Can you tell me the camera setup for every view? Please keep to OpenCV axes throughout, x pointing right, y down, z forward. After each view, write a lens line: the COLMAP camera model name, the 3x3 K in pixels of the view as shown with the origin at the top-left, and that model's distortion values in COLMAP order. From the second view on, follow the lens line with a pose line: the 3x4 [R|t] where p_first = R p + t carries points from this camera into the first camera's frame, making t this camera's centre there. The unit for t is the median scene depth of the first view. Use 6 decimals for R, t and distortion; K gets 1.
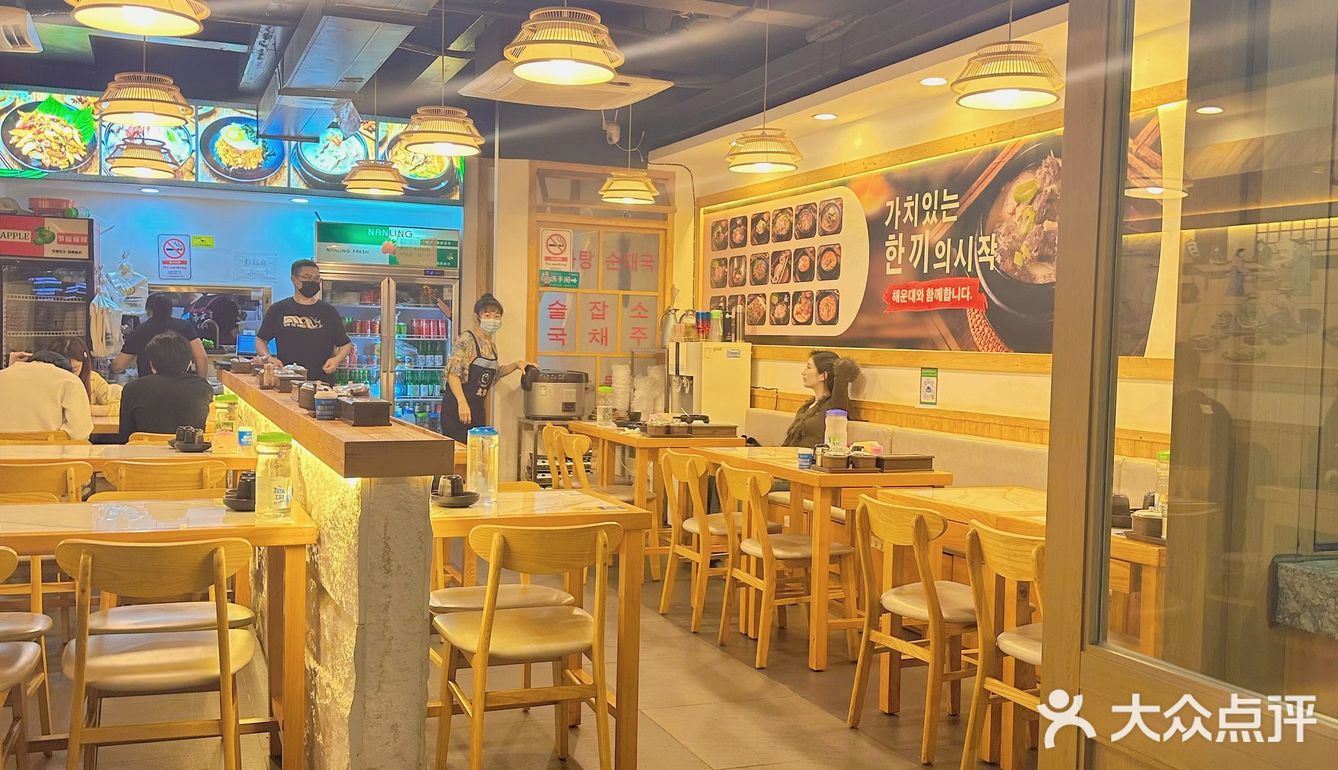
lens RADIAL K [[1191.7, 0, 657.2], [0, 1191.7, 390.0], [0, 0, 1]] dist [0.039924, -0.052151]
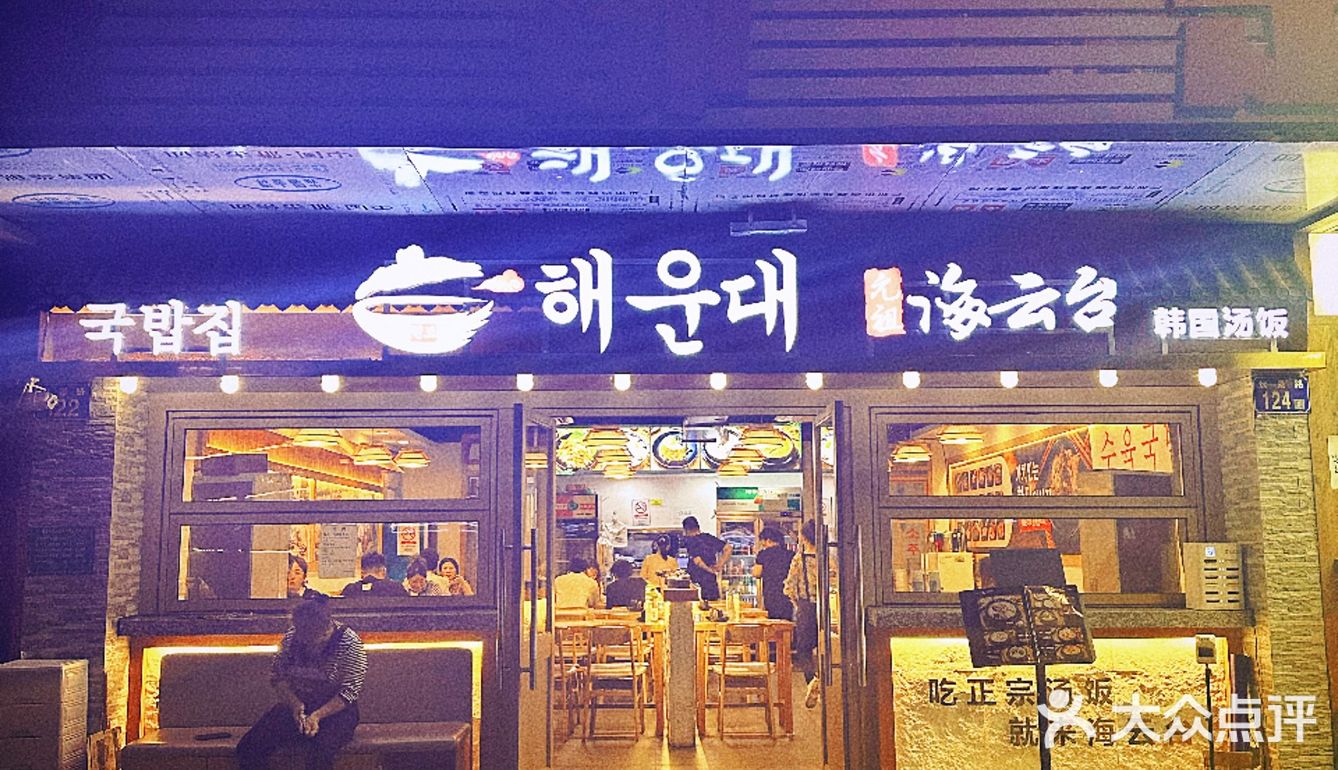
lens RADIAL K [[1191.7, 0, 668.5], [0, 1191.7, 385.6], [0, 0, 1]] dist [0.039924, -0.052151]
pose [[0.925075, -0.084749, -0.370208, 0.296170], [0.016958, 0.983029, -0.182665, 0.024650], [0.379406, 0.162701, 0.910812, -0.600406]]
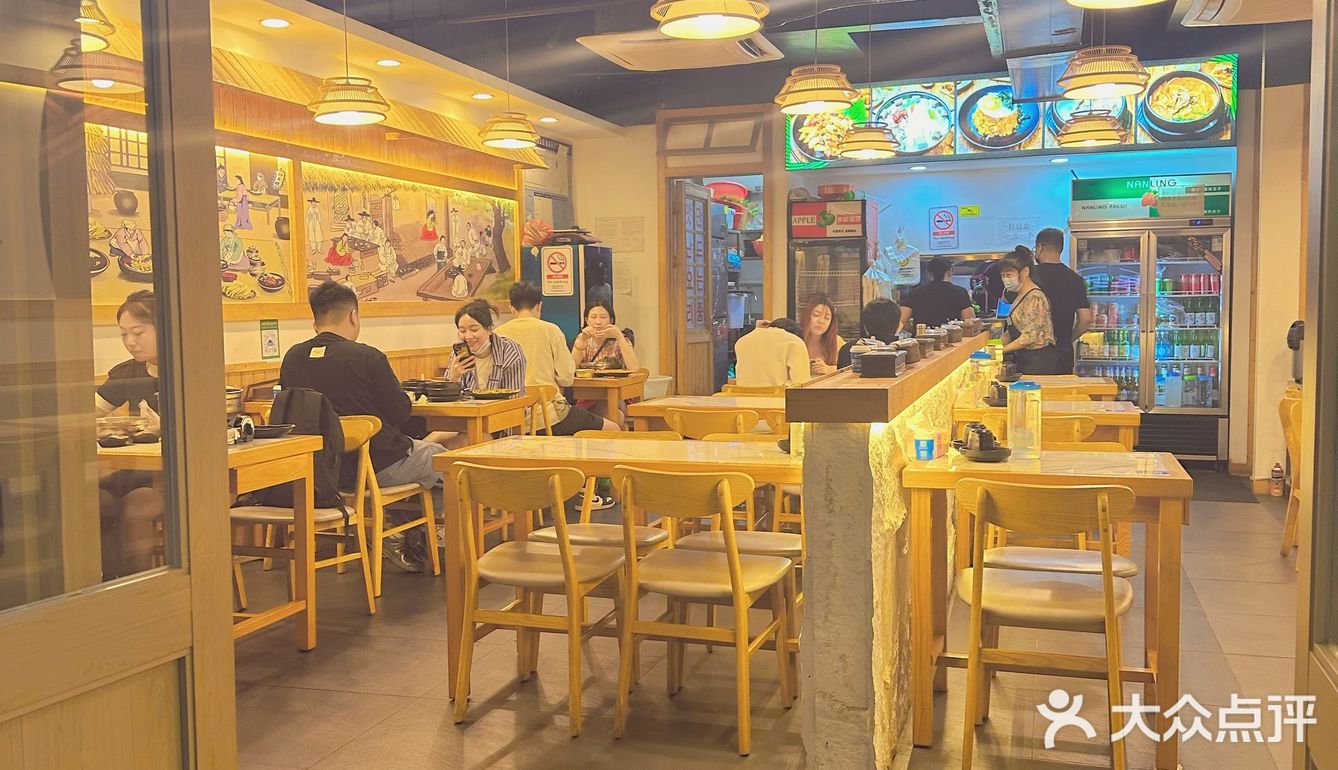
lens RADIAL K [[1191.7, 0, 663.1], [0, 1191.7, 398.0], [0, 0, 1]] dist [0.039924, -0.052151]
pose [[0.755851, 0.018155, -0.654492, 0.112459], [0.004435, 0.999451, 0.032845, 0.004613], [0.654729, -0.027728, 0.755355, 0.030604]]
